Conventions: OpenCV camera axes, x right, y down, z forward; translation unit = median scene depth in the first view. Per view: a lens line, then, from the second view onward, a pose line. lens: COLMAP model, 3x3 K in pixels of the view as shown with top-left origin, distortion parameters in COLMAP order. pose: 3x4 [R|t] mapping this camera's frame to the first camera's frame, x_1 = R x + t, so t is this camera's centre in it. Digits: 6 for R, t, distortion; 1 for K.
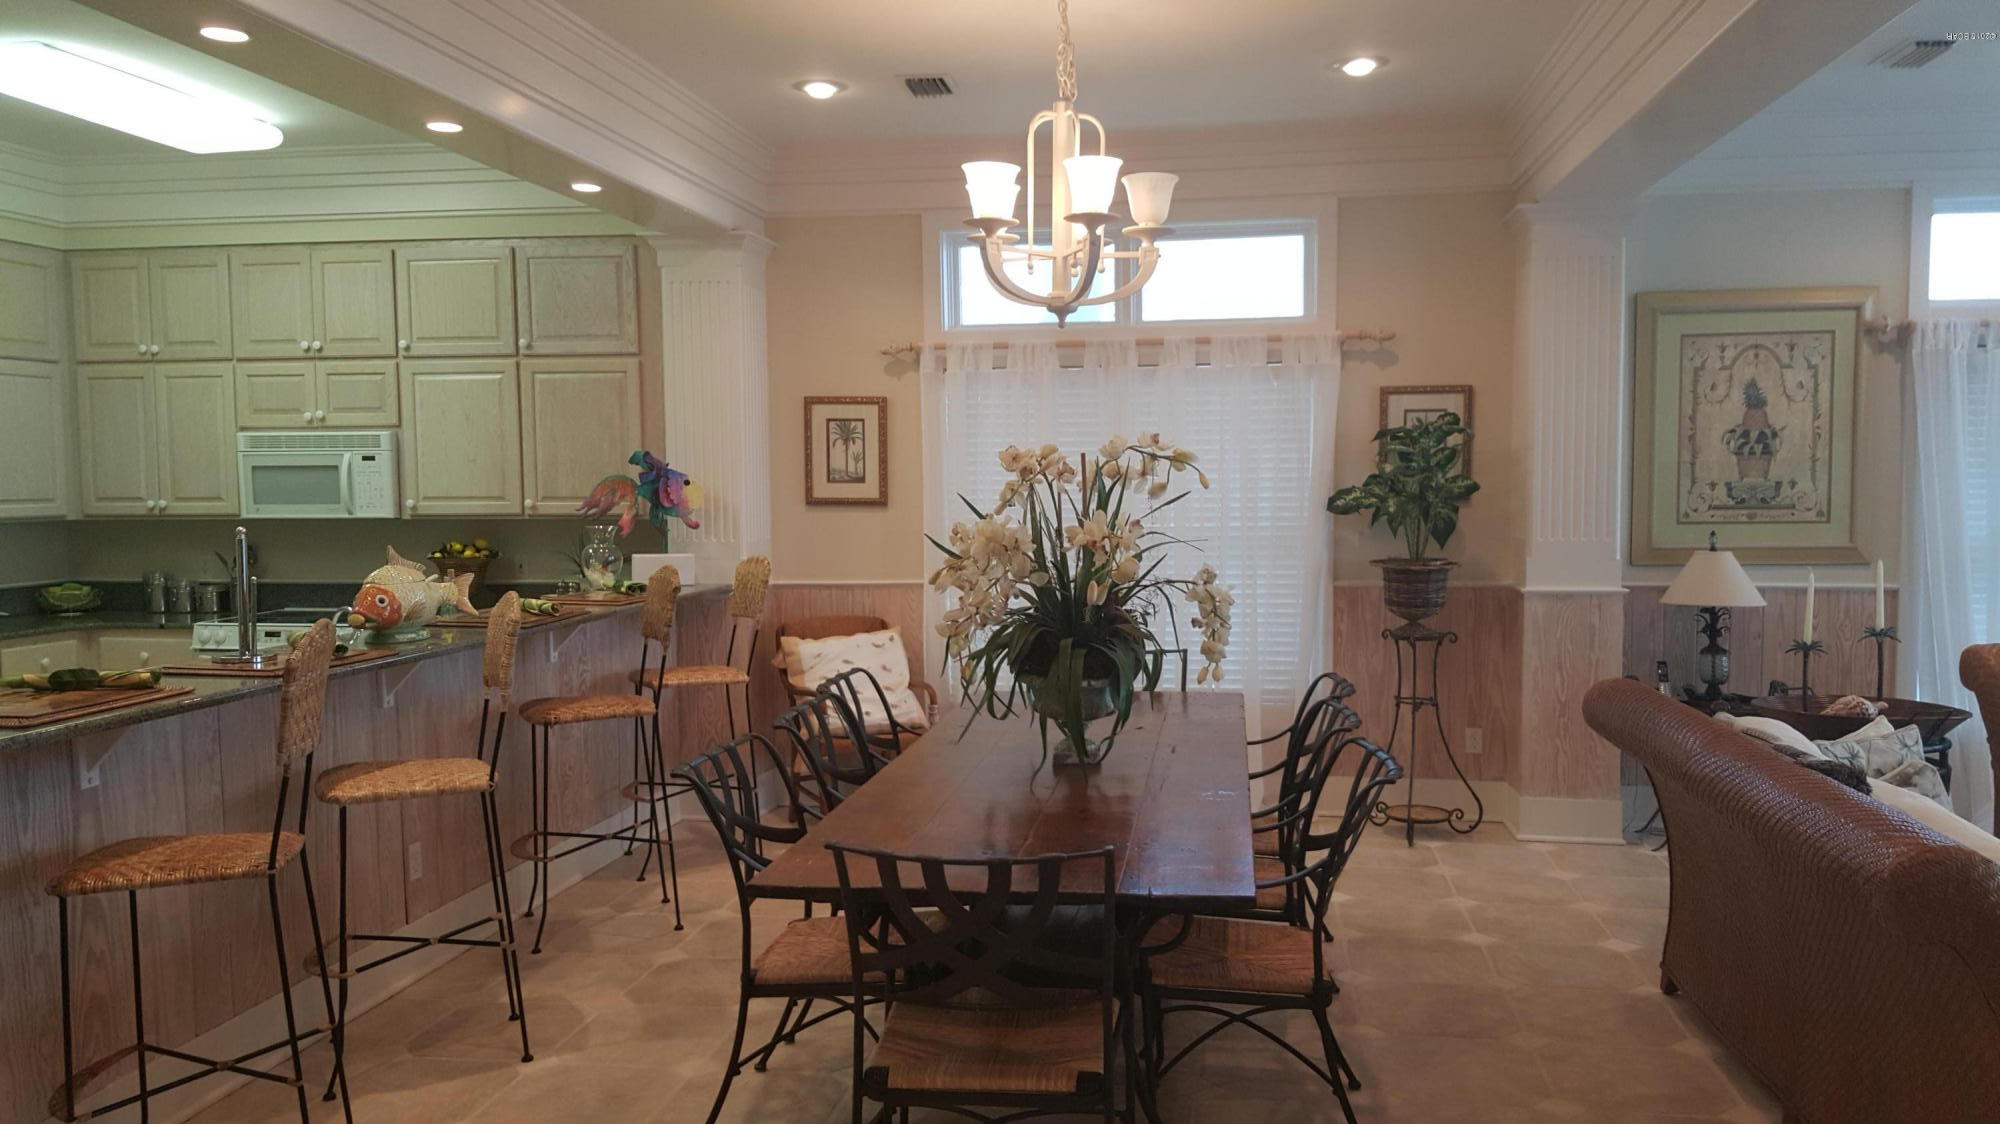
lens RADIAL K [[1513.1, 0, 1081.1], [0, 1513.1, 562.5], [0, 0, 1]] dist [0.108185, -0.129085]
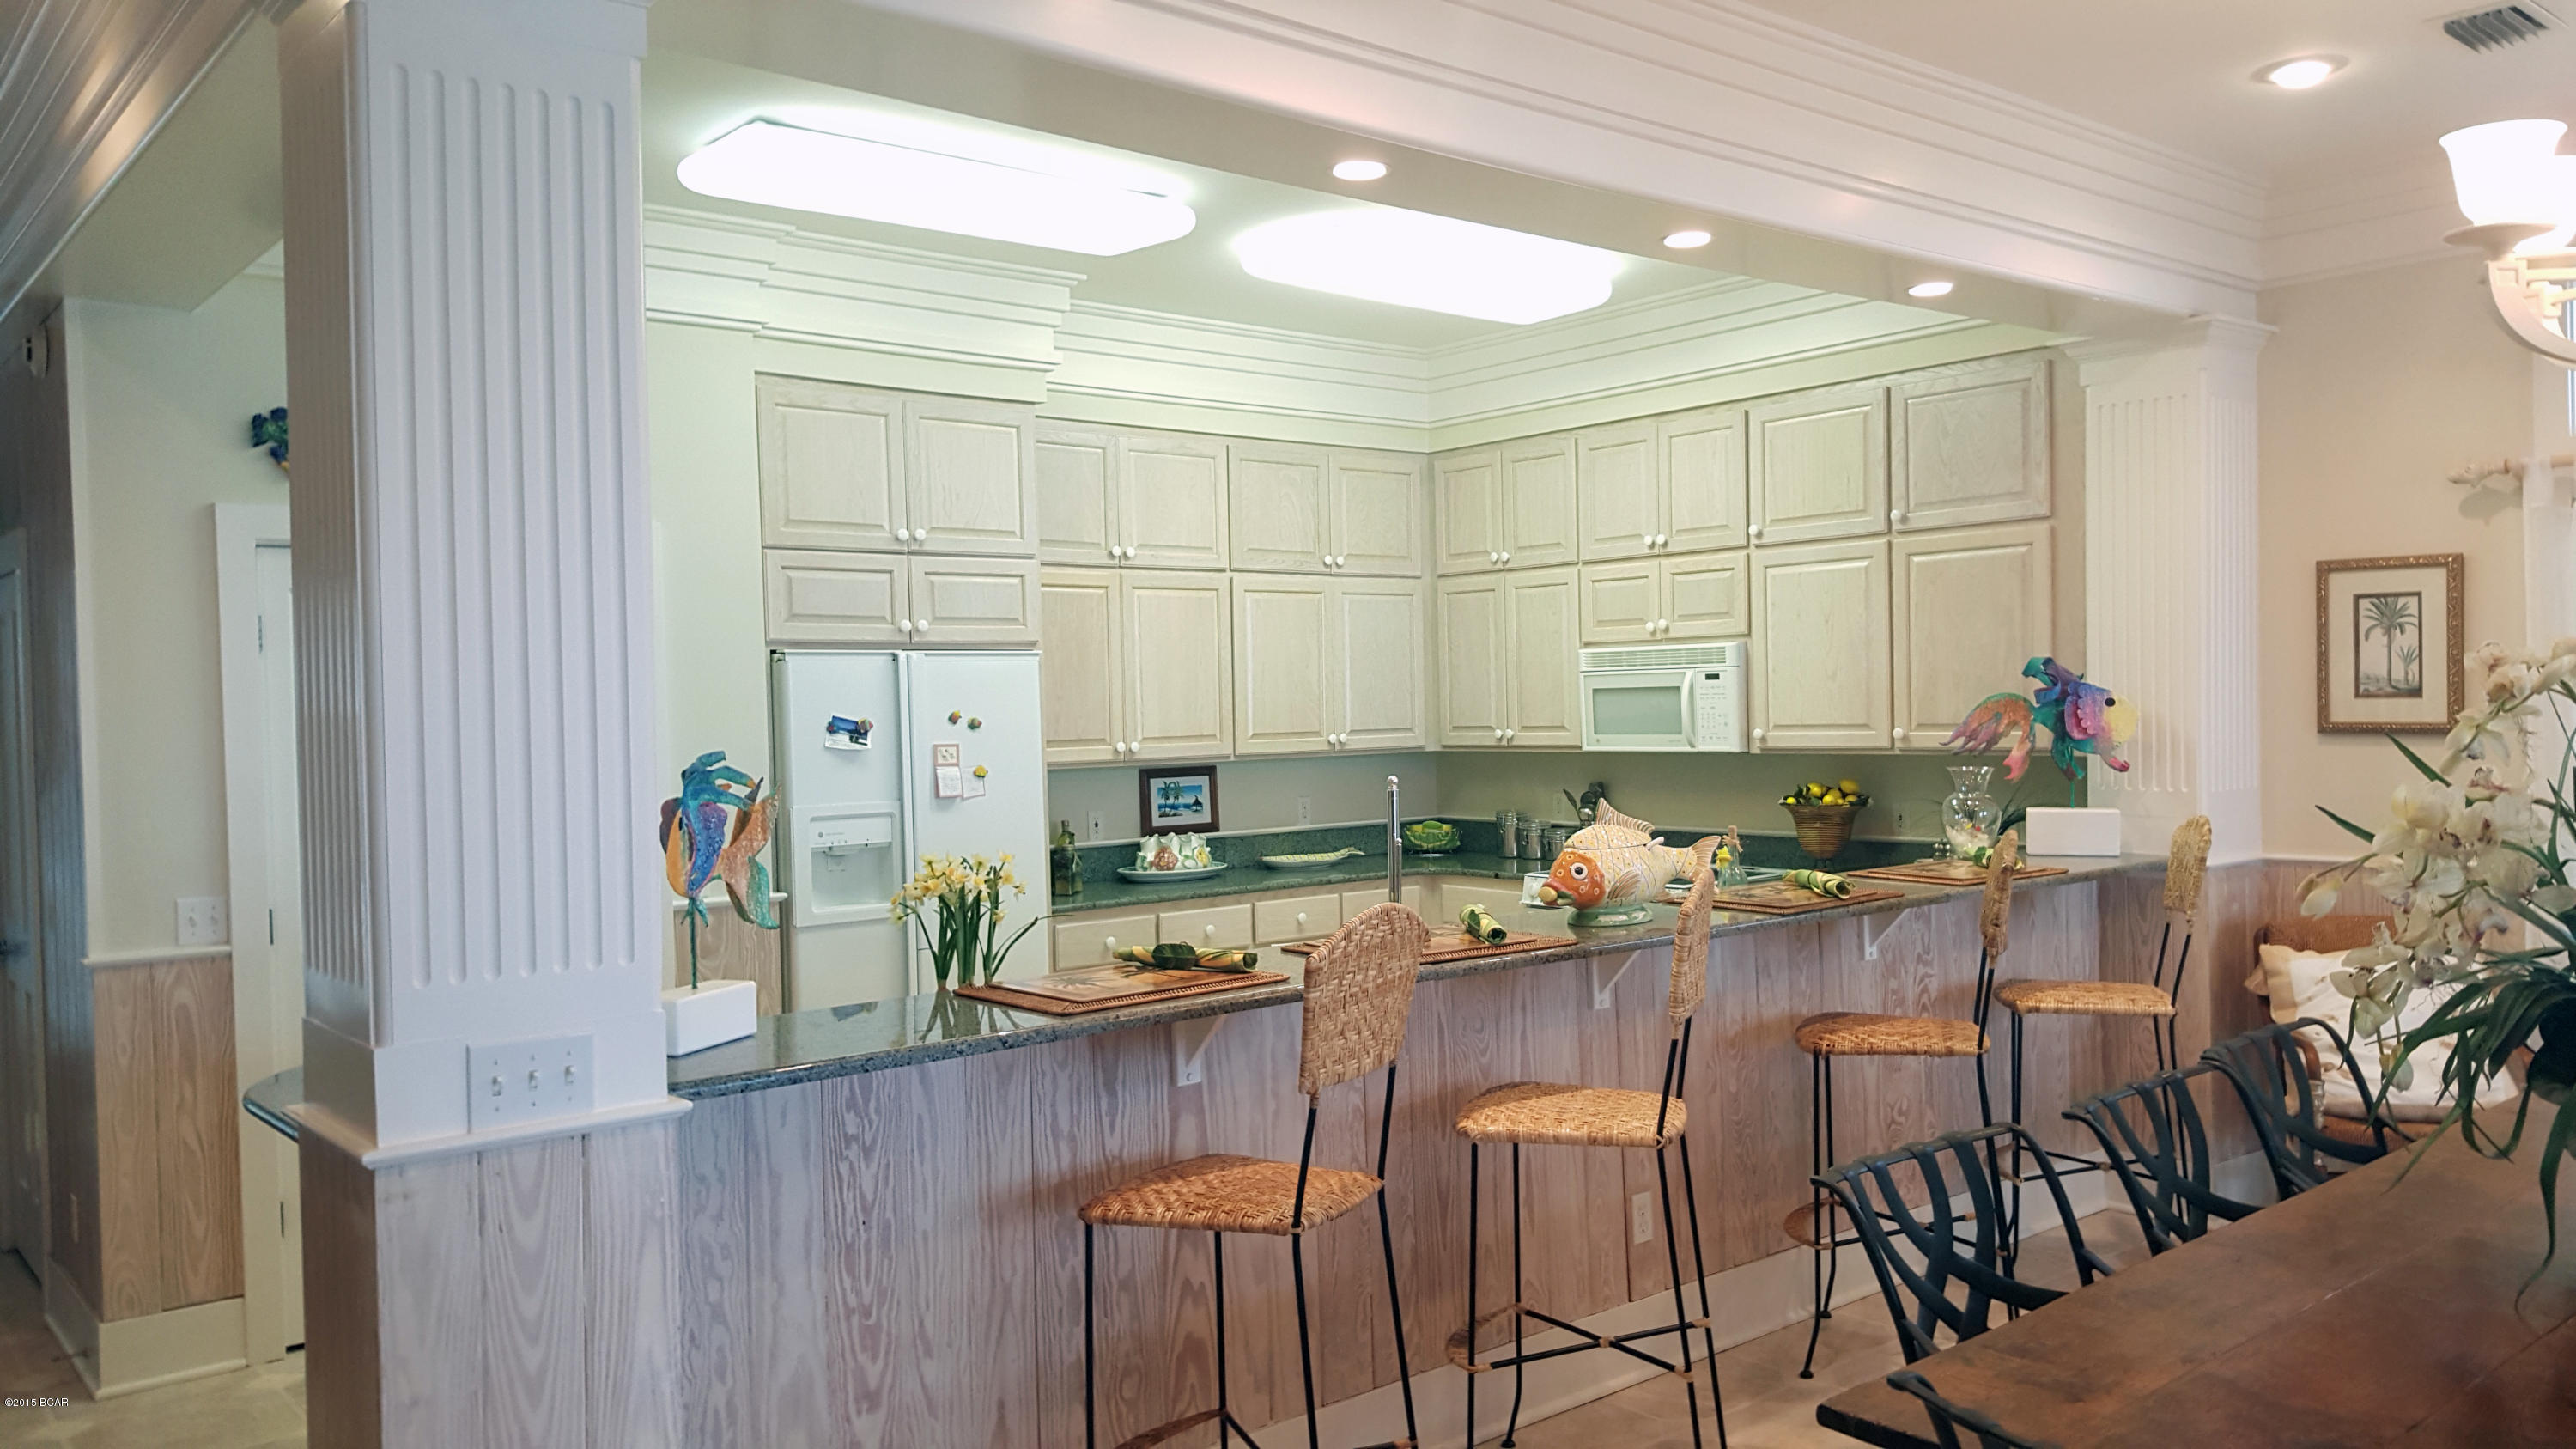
lens RADIAL K [[1949.1, 0, 1296.2], [0, 1949.1, 728.2], [0, 0, 1]] dist [0.108185, -0.129085]
pose [[0.737943, -0.002085, -0.674860, 0.061204], [-0.020172, 0.999480, -0.025146, -0.011627], [0.674561, 0.032170, 0.737518, 0.115083]]
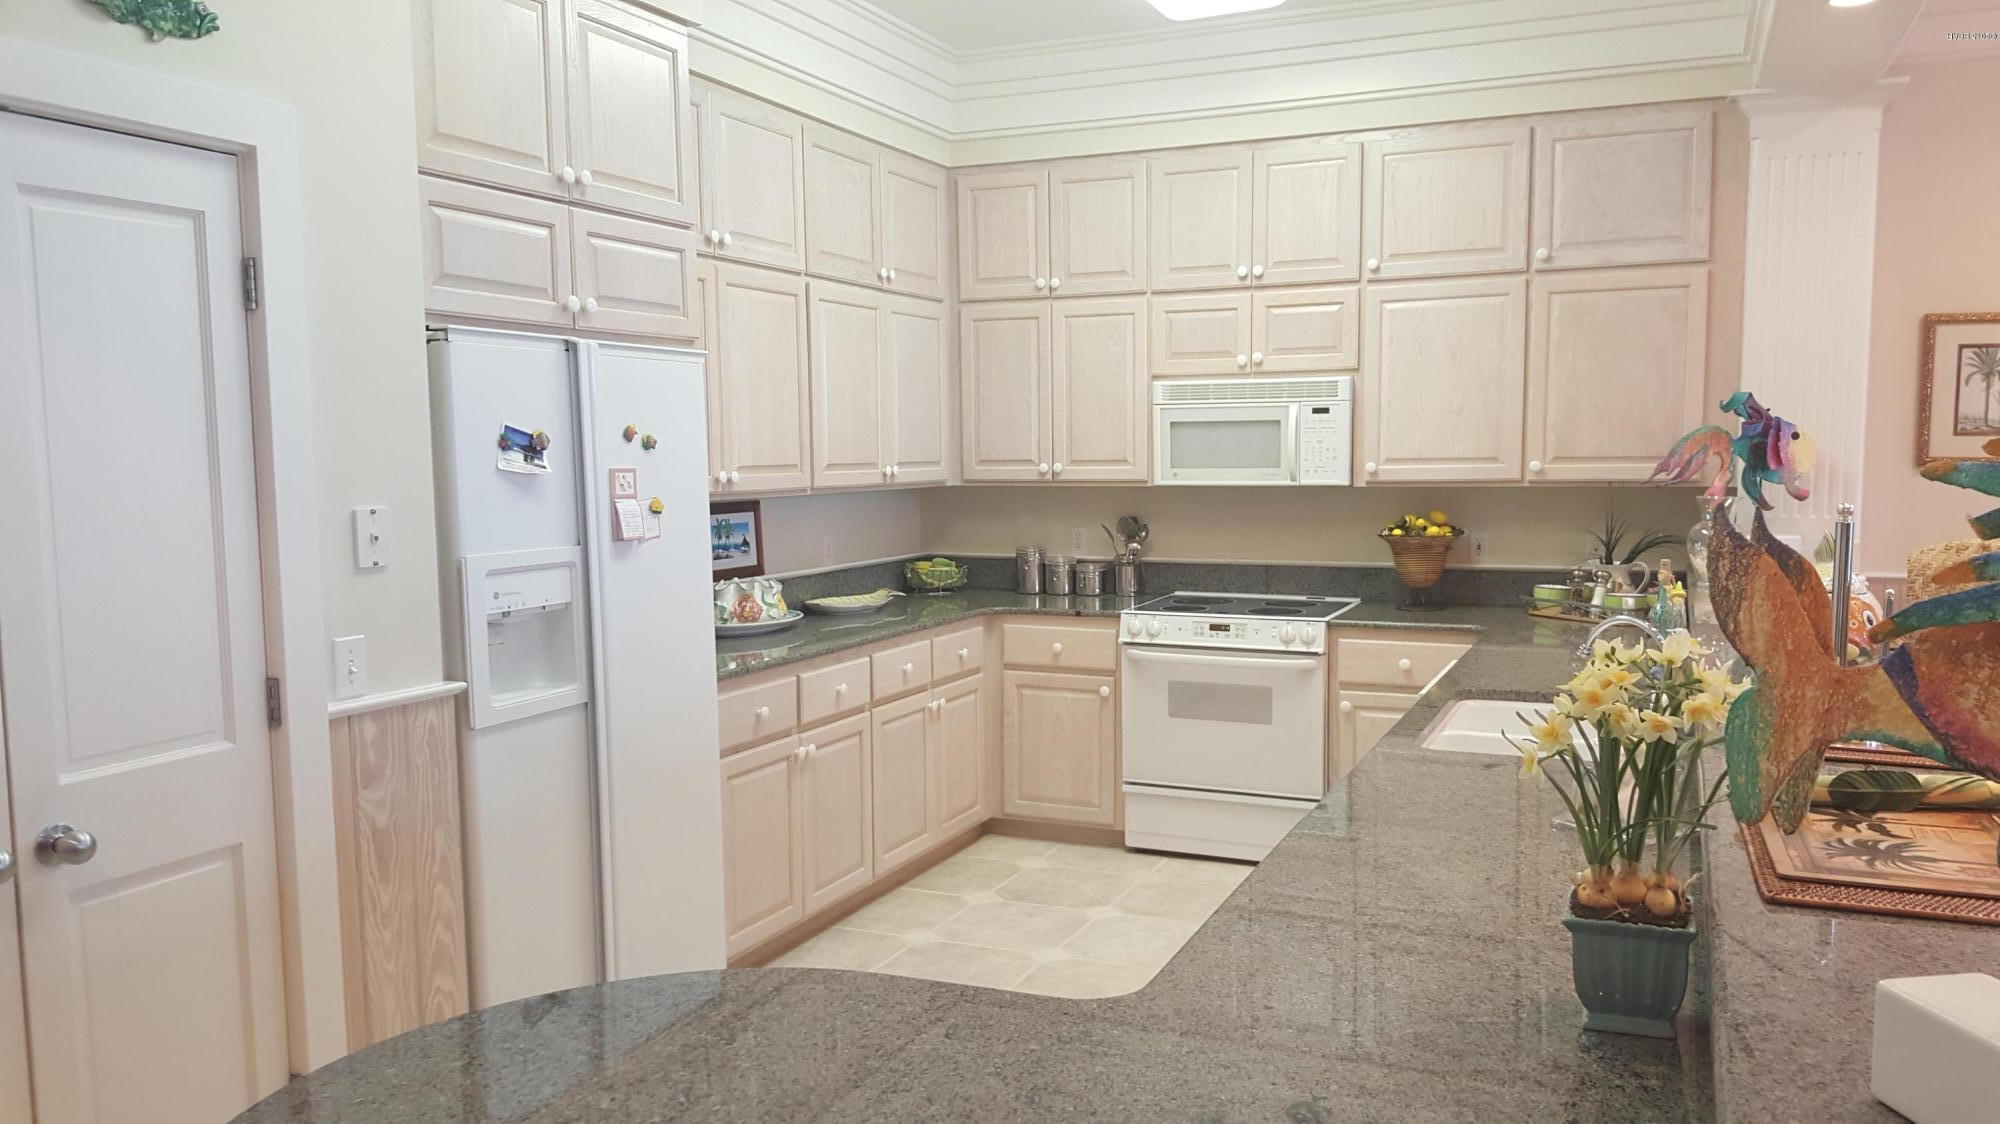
lens RADIAL K [[1513.1, 0, 1048.0], [0, 1513.1, 590.6], [0, 0, 1]] dist [0.108185, -0.129085]
pose [[0.969971, 0.022182, -0.242208, -0.417569], [-0.012490, 0.999061, 0.041478, -0.005144], [0.242901, -0.037207, 0.969337, 0.200156]]
